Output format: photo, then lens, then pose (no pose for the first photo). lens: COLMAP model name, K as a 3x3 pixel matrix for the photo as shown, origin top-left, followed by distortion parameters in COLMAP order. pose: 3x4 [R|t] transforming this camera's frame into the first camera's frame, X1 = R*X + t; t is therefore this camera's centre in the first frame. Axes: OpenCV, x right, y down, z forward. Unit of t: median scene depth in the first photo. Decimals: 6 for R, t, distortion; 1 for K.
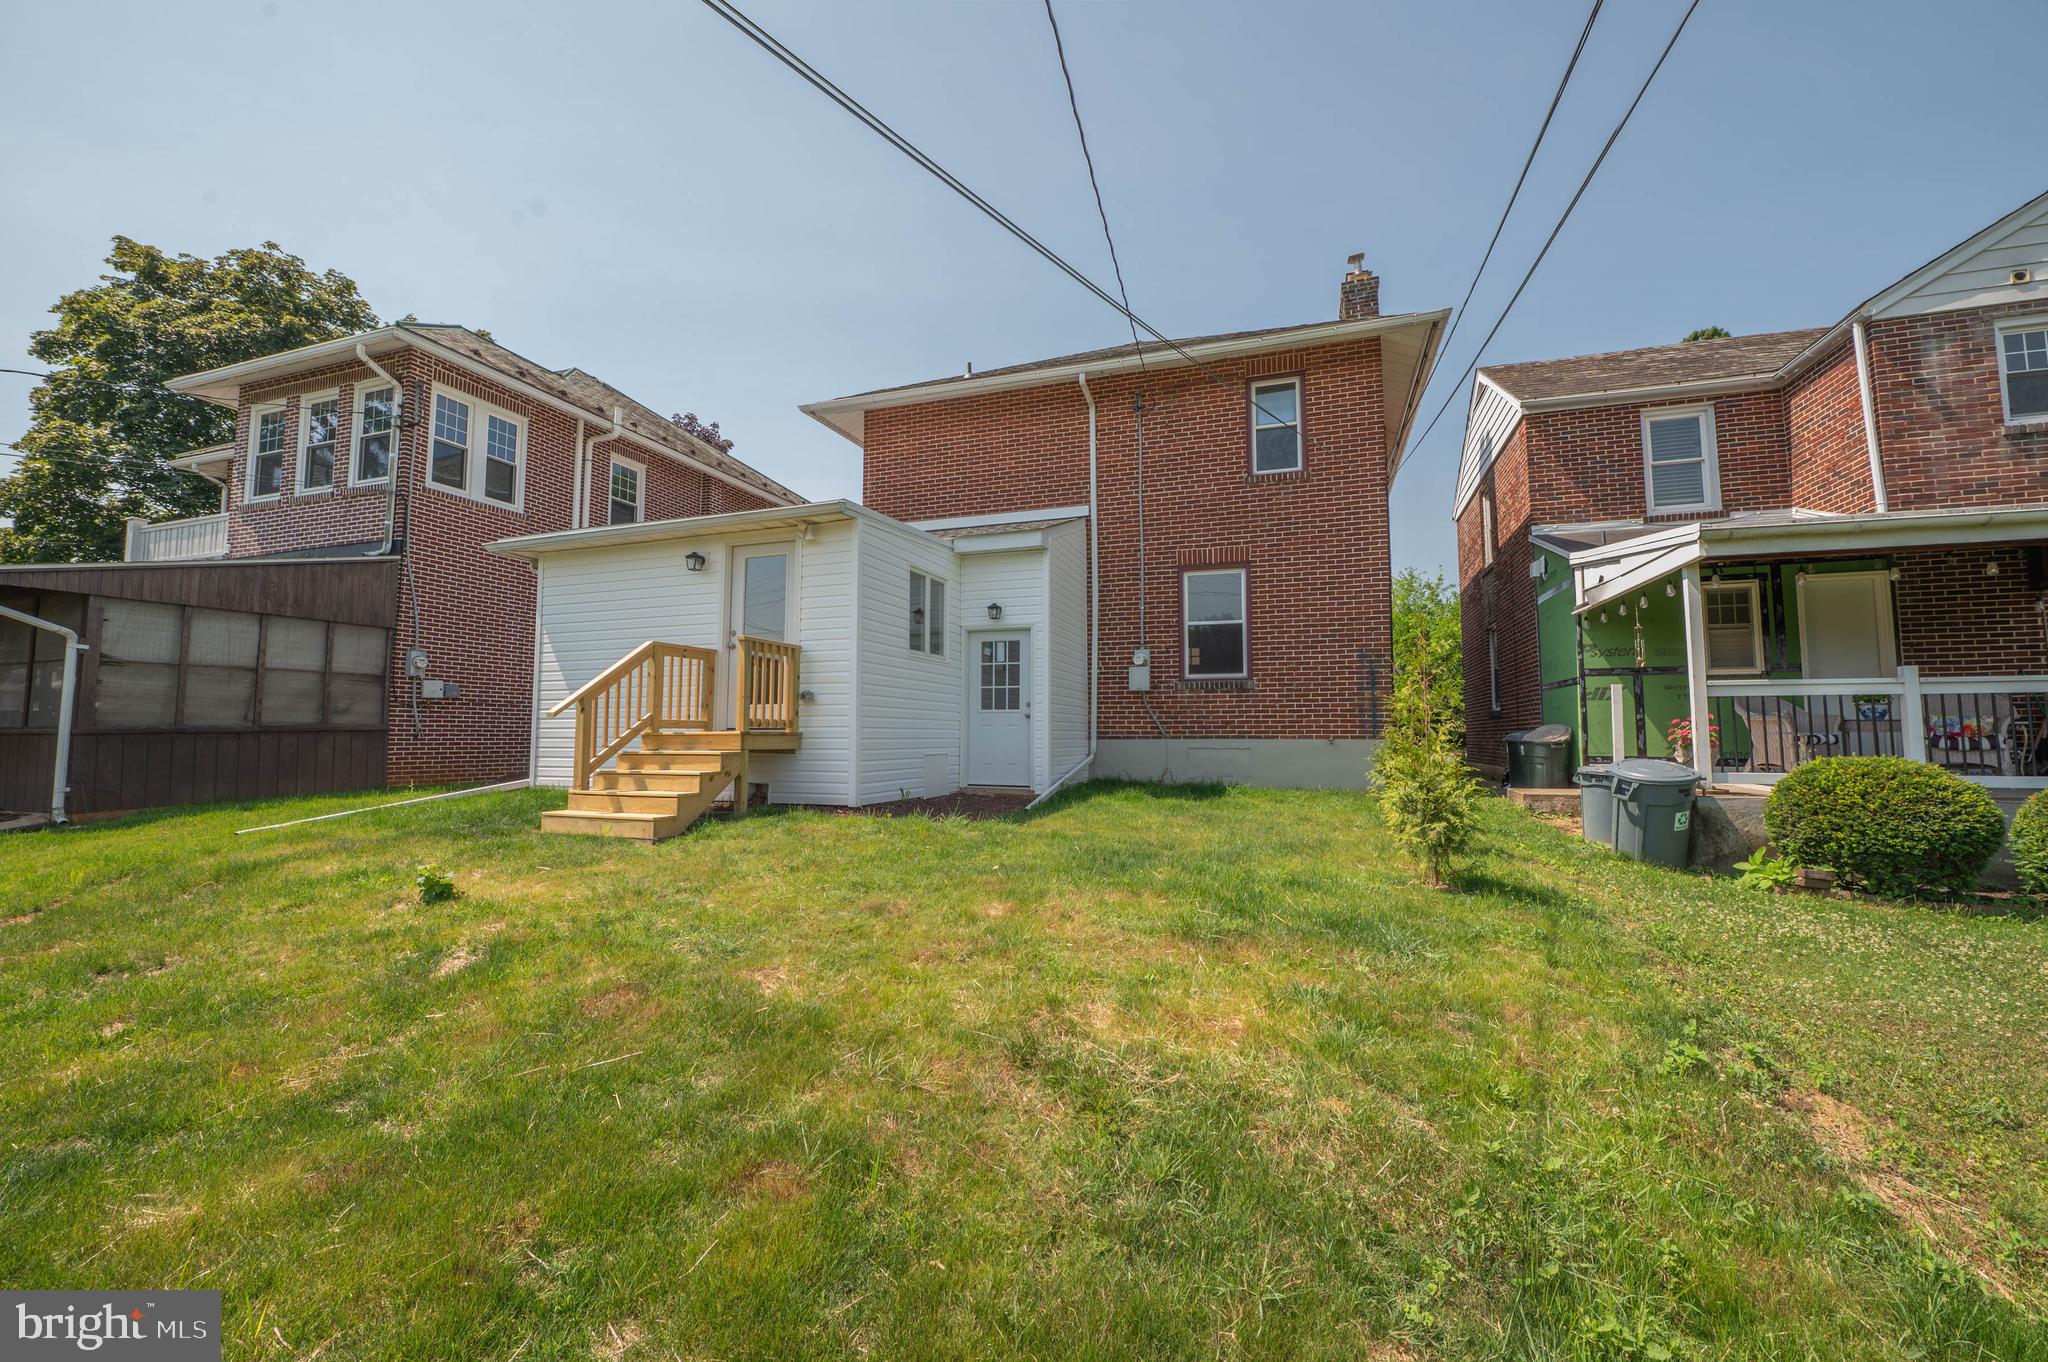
lens RADIAL K [[821.8, 0, 1019.7], [0, 821.8, 681.4], [0, 0, 1]] dist [-0.011233, -0.000874]
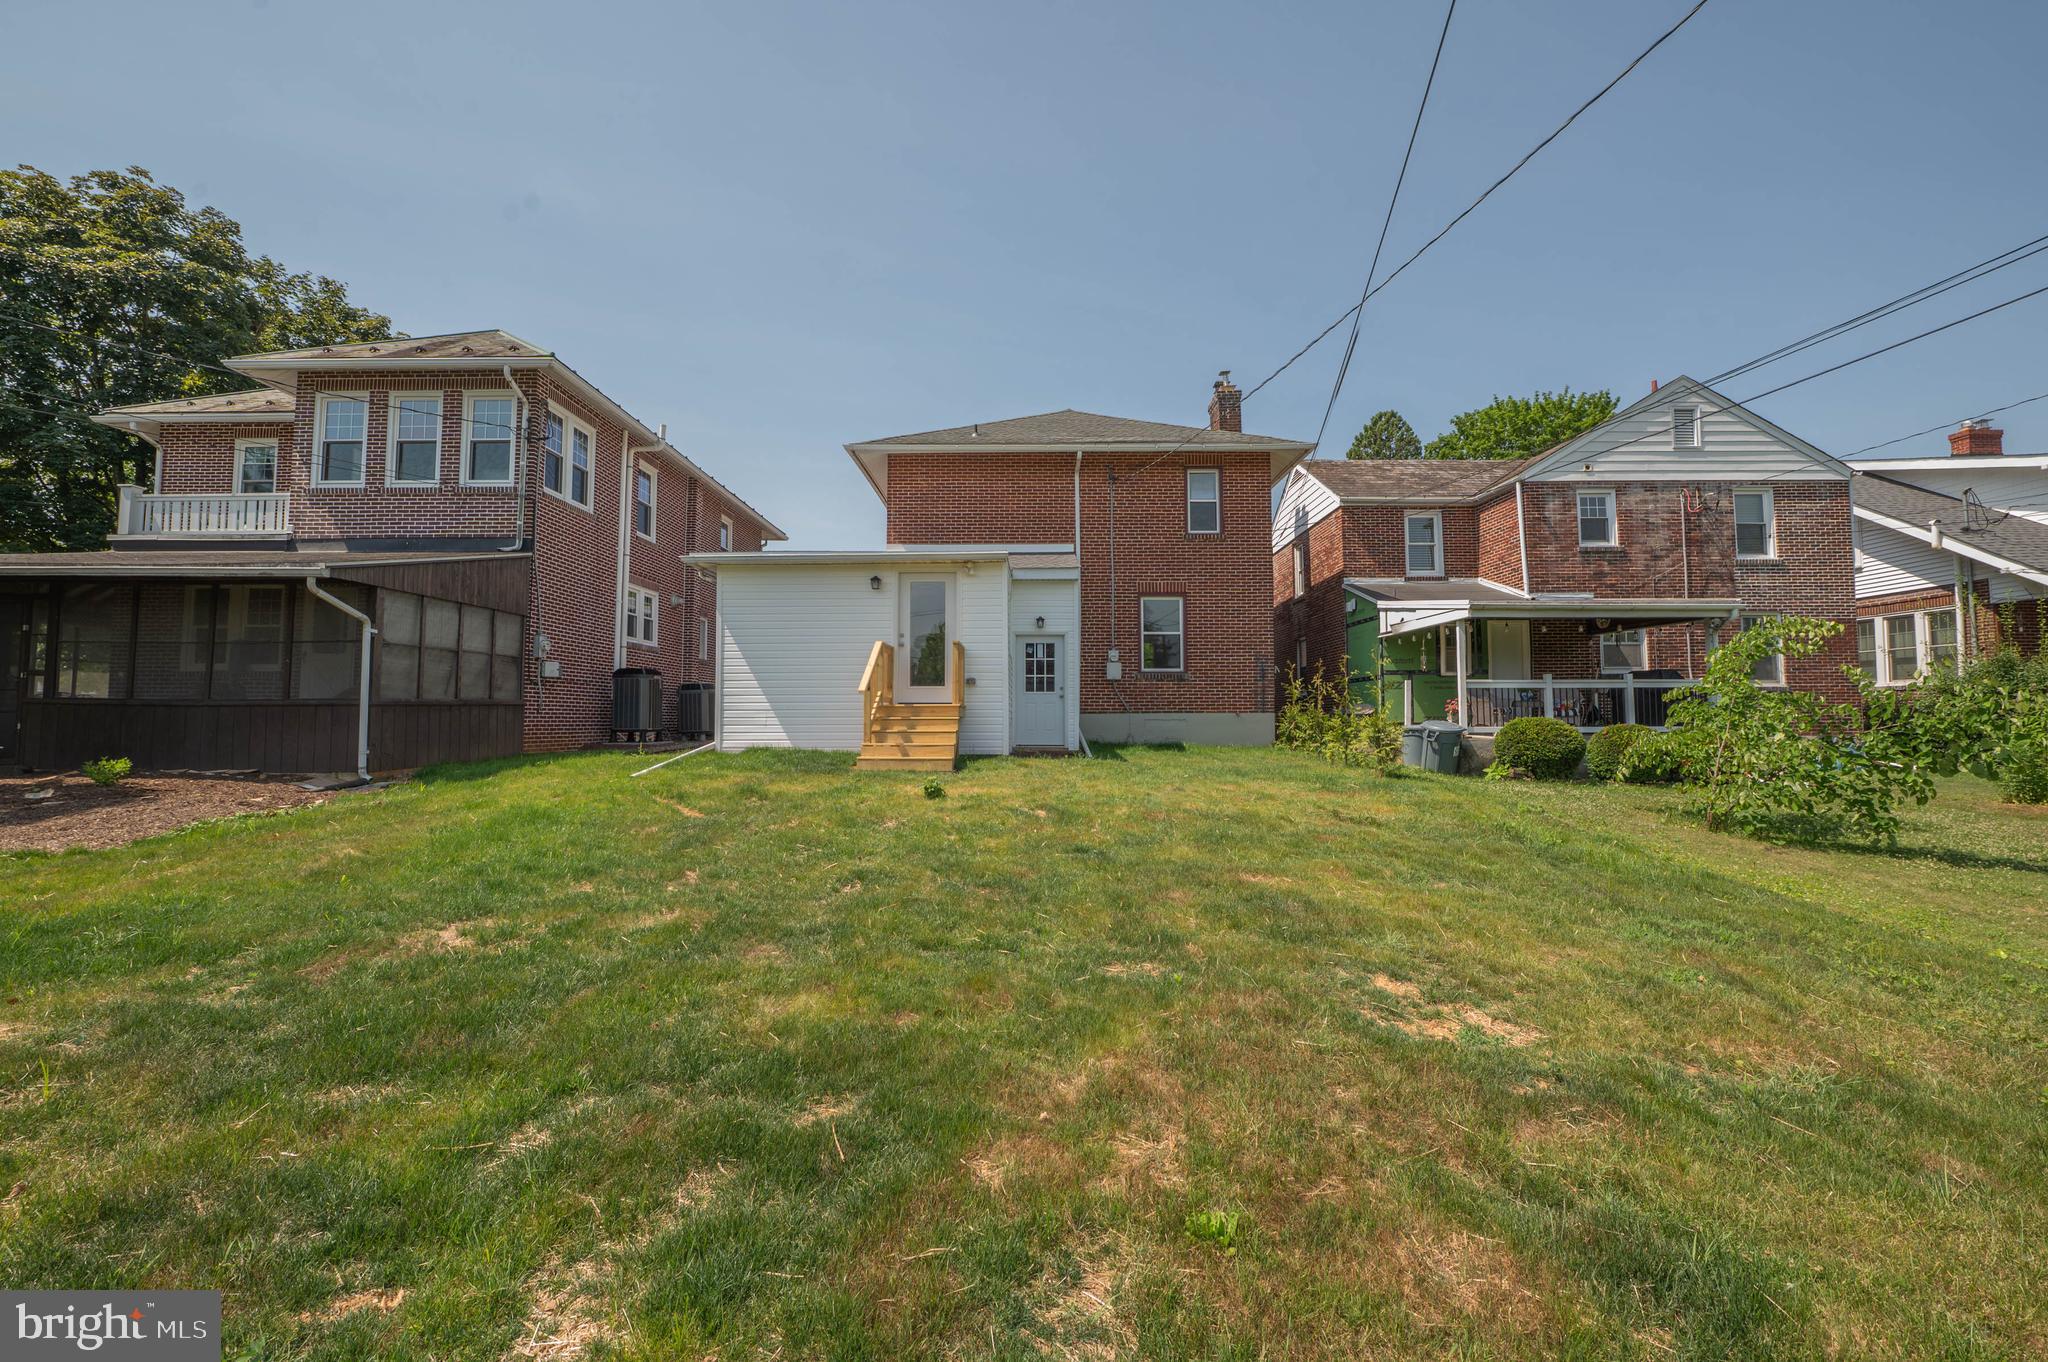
lens RADIAL K [[821.8, 0, 1028.2], [0, 821.8, 681.0], [0, 0, 1]] dist [-0.011233, -0.000874]
pose [[0.947410, 0.013274, 0.319747, -0.489516], [-0.018982, 0.999711, 0.014740, -0.004492], [-0.319459, -0.020034, 0.947388, -0.328600]]
